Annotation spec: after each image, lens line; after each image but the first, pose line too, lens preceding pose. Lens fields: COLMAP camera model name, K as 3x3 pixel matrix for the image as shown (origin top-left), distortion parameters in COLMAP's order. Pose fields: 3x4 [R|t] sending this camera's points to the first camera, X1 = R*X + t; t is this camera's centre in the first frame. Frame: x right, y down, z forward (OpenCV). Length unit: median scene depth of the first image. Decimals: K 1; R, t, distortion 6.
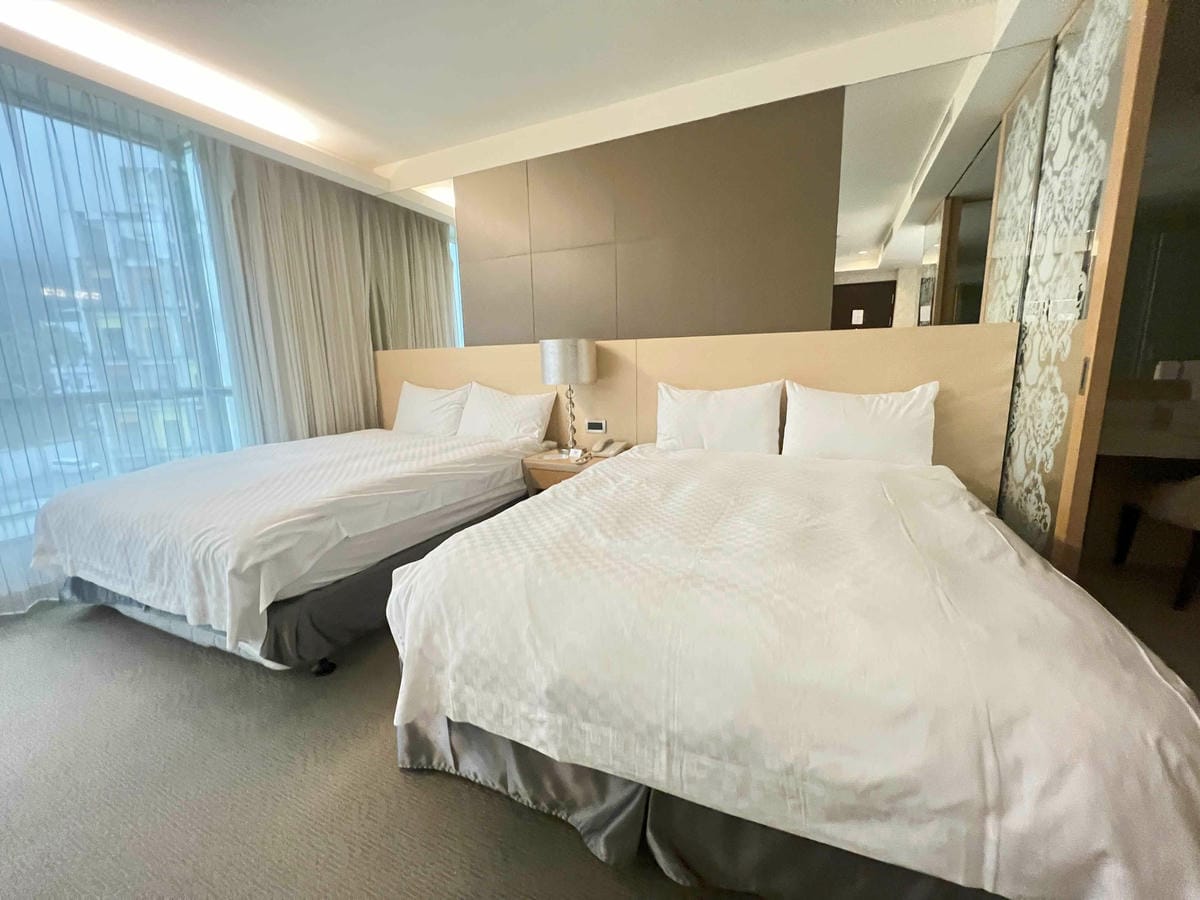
lens RADIAL K [[480.2, 0, 600.0], [0, 480.2, 450.0], [0, 0, 1]] dist [0.012533, -0.000067]
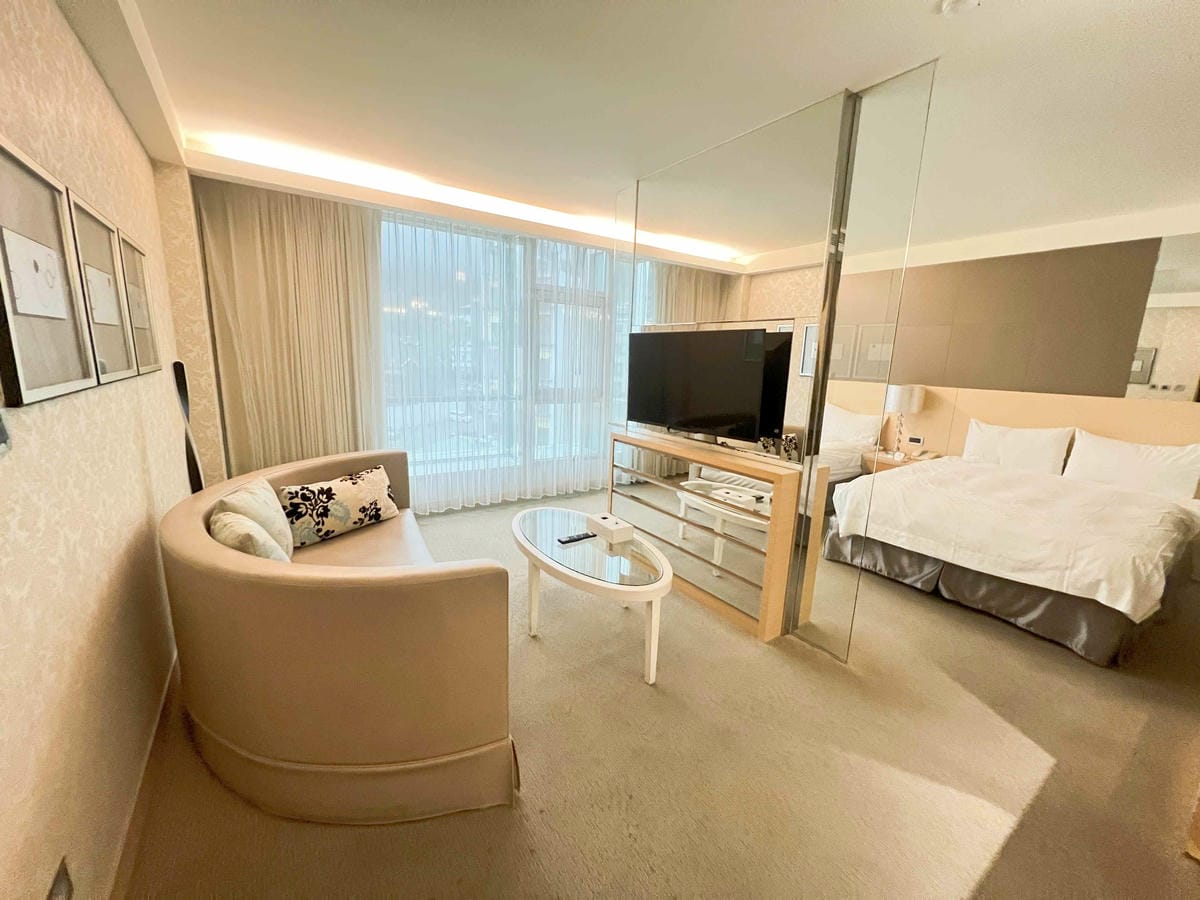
lens RADIAL K [[480.2, 0, 600.0], [0, 480.2, 450.0], [0, 0, 1]] dist [0.012533, -0.000067]
pose [[0.860268, 0.145689, -0.488583, -0.146053], [-0.139016, 0.989020, 0.050142, 0.055030], [0.490523, 0.024785, 0.871076, -1.063876]]
